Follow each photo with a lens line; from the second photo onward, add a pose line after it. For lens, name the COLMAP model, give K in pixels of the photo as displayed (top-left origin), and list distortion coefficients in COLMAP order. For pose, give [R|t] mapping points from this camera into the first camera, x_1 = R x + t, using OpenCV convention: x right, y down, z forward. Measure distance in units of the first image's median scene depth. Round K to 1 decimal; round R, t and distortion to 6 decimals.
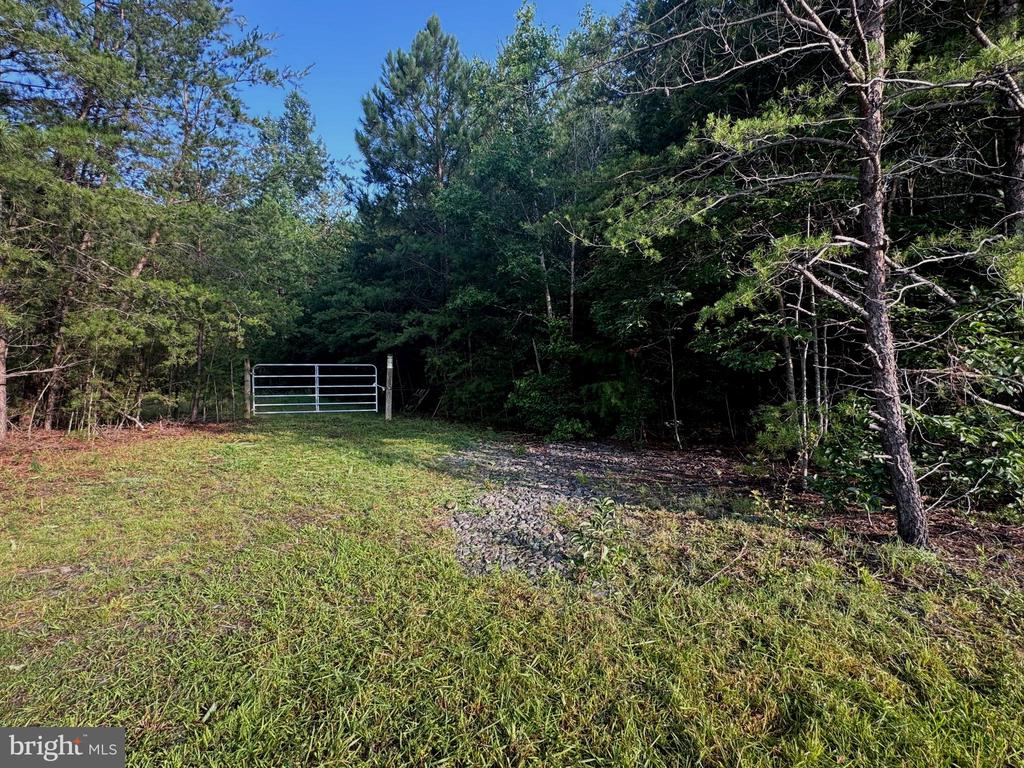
lens RADIAL K [[480.5, 0, 512.8], [0, 480.5, 382.5], [0, 0, 1]] dist [-0.005417, 0.000206]
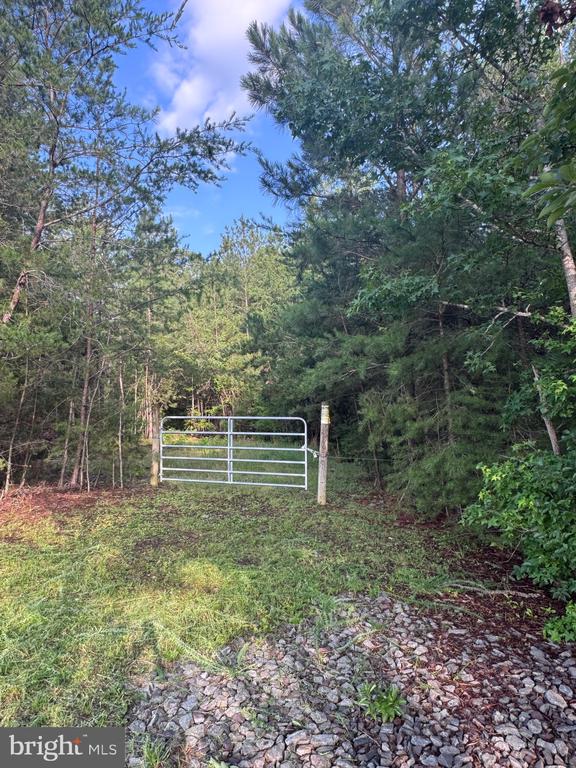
lens RADIAL K [[501.1, 0, 286.3], [0, 501.1, 386.2], [0, 0, 1]] dist [-0.001703, 0.000035]
pose [[0.804879, -0.024456, -0.592935, 0.118106], [-0.019783, 0.997489, -0.067997, -0.036318], [0.593109, 0.066460, 0.802374, 0.463170]]
